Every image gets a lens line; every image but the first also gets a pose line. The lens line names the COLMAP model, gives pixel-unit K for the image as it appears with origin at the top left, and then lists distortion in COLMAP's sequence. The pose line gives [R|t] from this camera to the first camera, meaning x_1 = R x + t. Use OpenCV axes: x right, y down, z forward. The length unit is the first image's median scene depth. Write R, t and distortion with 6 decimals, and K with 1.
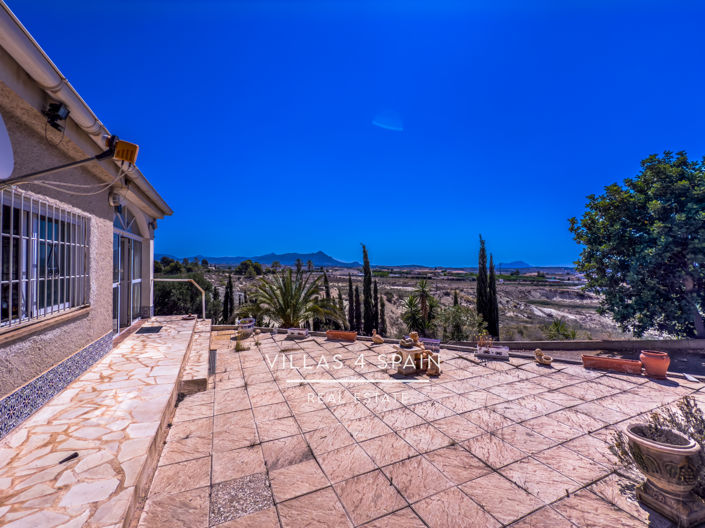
lens RADIAL K [[283.9, 0, 352.5], [0, 283.9, 264.0], [0, 0, 1]] dist [0.000673, 0.000059]
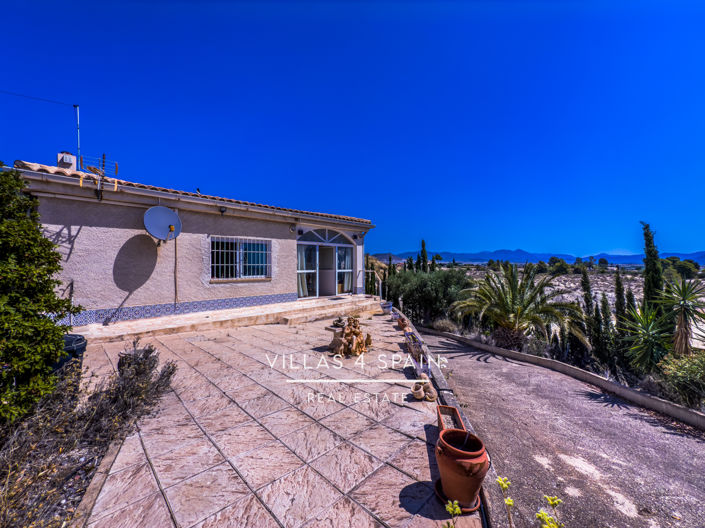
lens RADIAL K [[285.8, 0, 355.4], [0, 285.8, 270.0], [0, 0, 1]] dist [0.000169, 0.000050]
pose [[0.363662, 0.005058, -0.931517, 1.185443], [0.012839, 0.999863, 0.010441, 0.052208], [0.931442, -0.015757, 0.363547, 0.611550]]
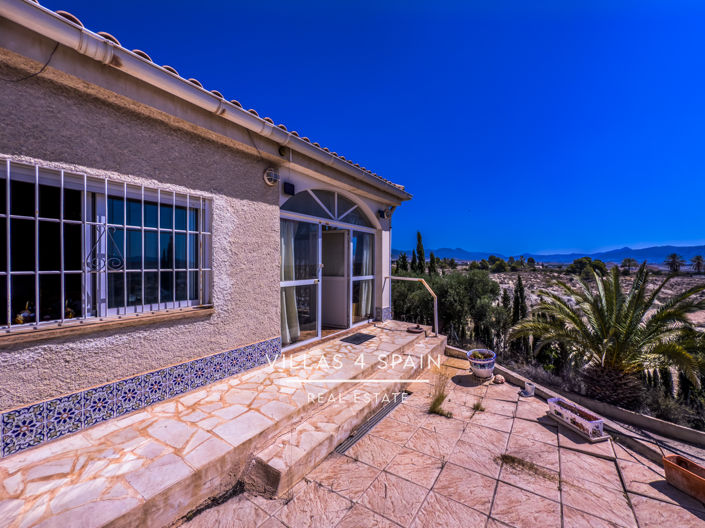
lens RADIAL K [[293.8, 0, 359.1], [0, 293.8, 268.1], [0, 0, 1]] dist [-0.000548, -0.000009]
pose [[0.531545, 0.012166, -0.846943, 0.006060], [0.003858, 0.999852, 0.016784, 0.018168], [0.847021, -0.012189, 0.531419, 0.706472]]
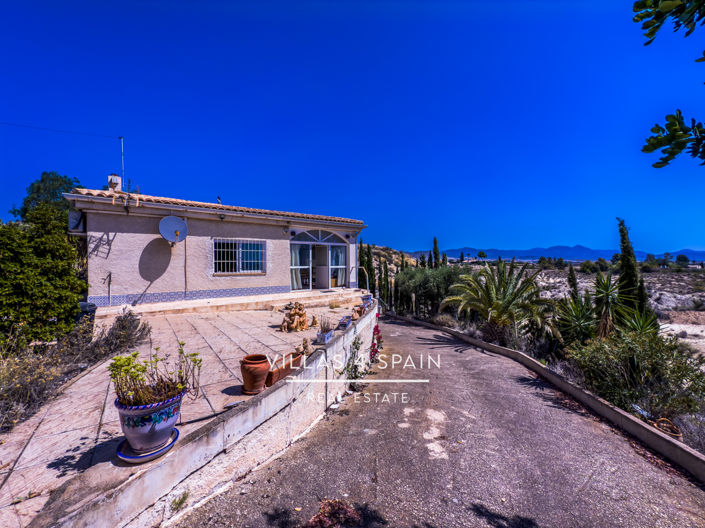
lens RADIAL K [[285.7, 0, 350.7], [0, 285.7, 272.7], [0, 0, 1]] dist [-0.000400, -0.000058]
pose [[0.222899, 0.022582, -0.974580, 1.544399], [0.011986, 0.999593, 0.025903, 0.068042], [0.974768, -0.017456, 0.222537, 0.917911]]
